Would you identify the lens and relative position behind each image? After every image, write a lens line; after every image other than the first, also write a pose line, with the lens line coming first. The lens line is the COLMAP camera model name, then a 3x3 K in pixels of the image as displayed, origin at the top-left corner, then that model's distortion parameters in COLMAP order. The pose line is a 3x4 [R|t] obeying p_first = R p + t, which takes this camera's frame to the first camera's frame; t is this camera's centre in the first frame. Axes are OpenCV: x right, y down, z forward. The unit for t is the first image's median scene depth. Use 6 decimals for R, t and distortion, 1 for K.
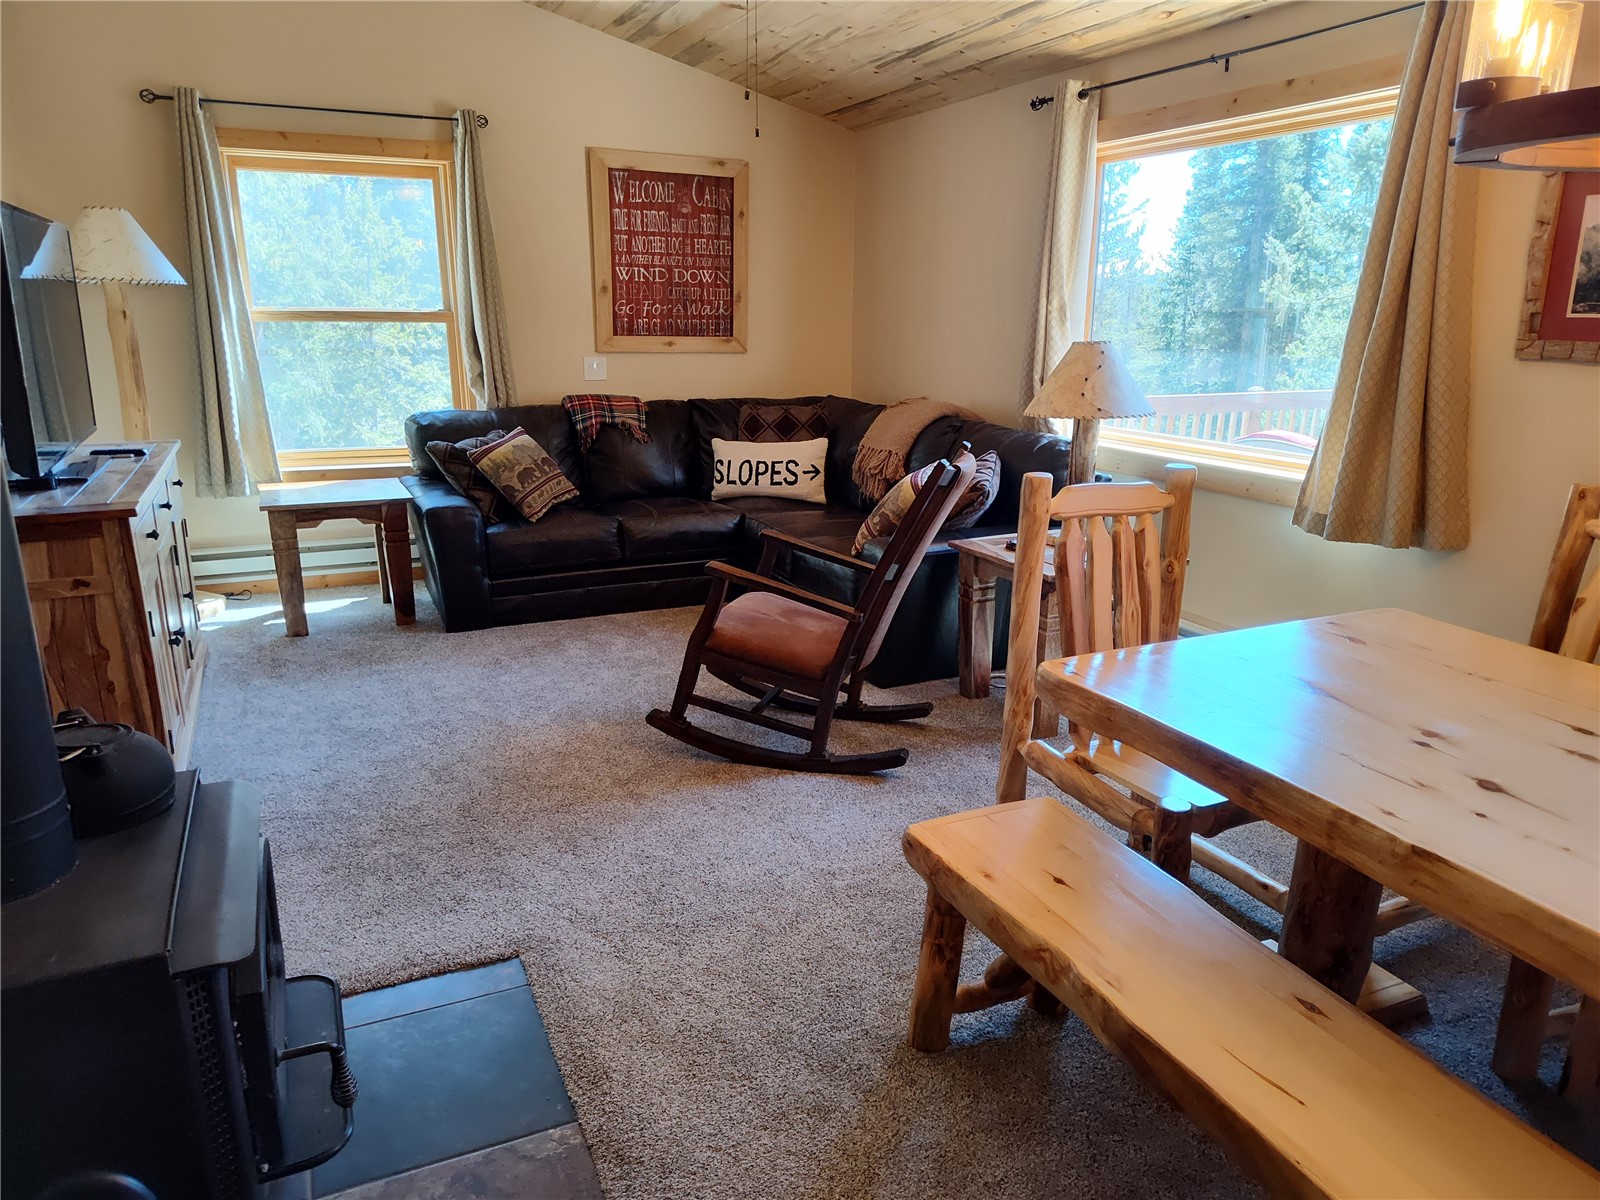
lens RADIAL K [[1084.3, 0, 814.9], [0, 1084.3, 612.4], [0, 0, 1]] dist [0.085900, -0.126837]
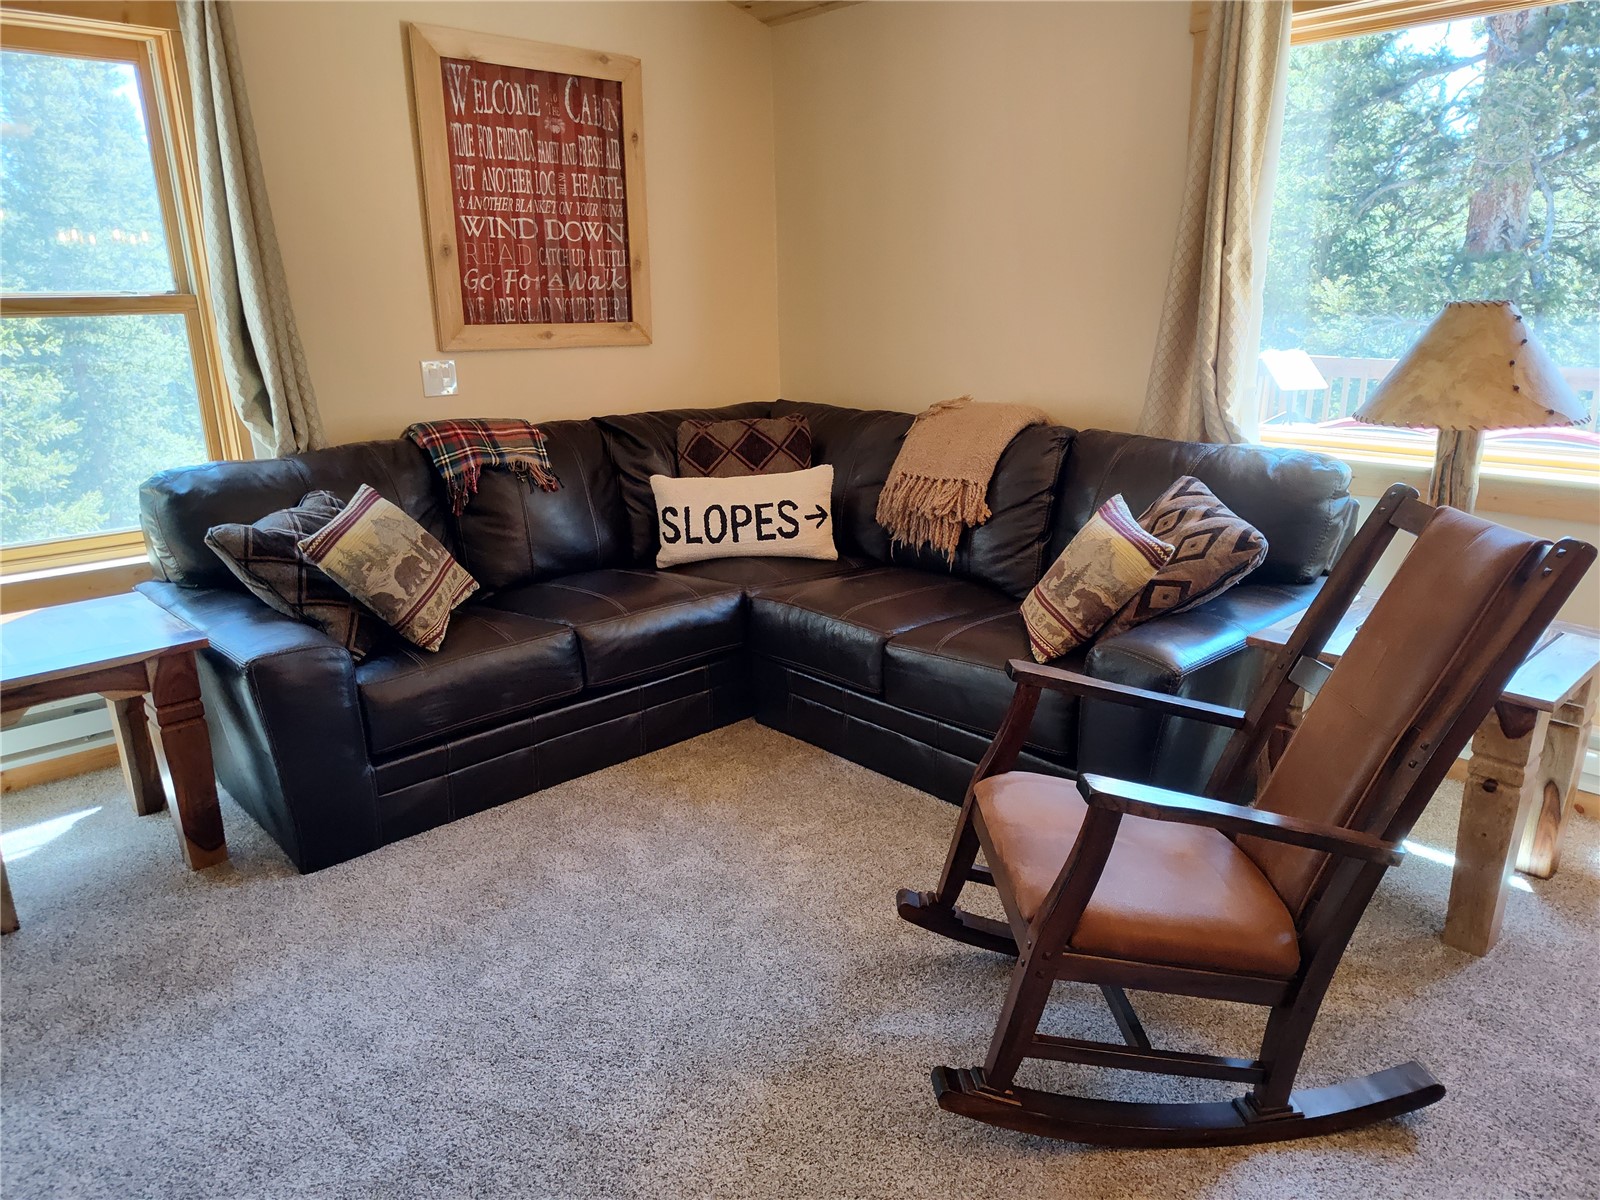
lens RADIAL K [[1093.0, 0, 800.0], [0, 1093.0, 600.0], [0, 0, 1]] dist [0.196109, -0.316688]
pose [[0.952965, -0.106336, 0.283813, -0.210451], [0.105197, 0.994264, 0.019299, -0.089338], [-0.284237, 0.011465, 0.958685, 0.334687]]
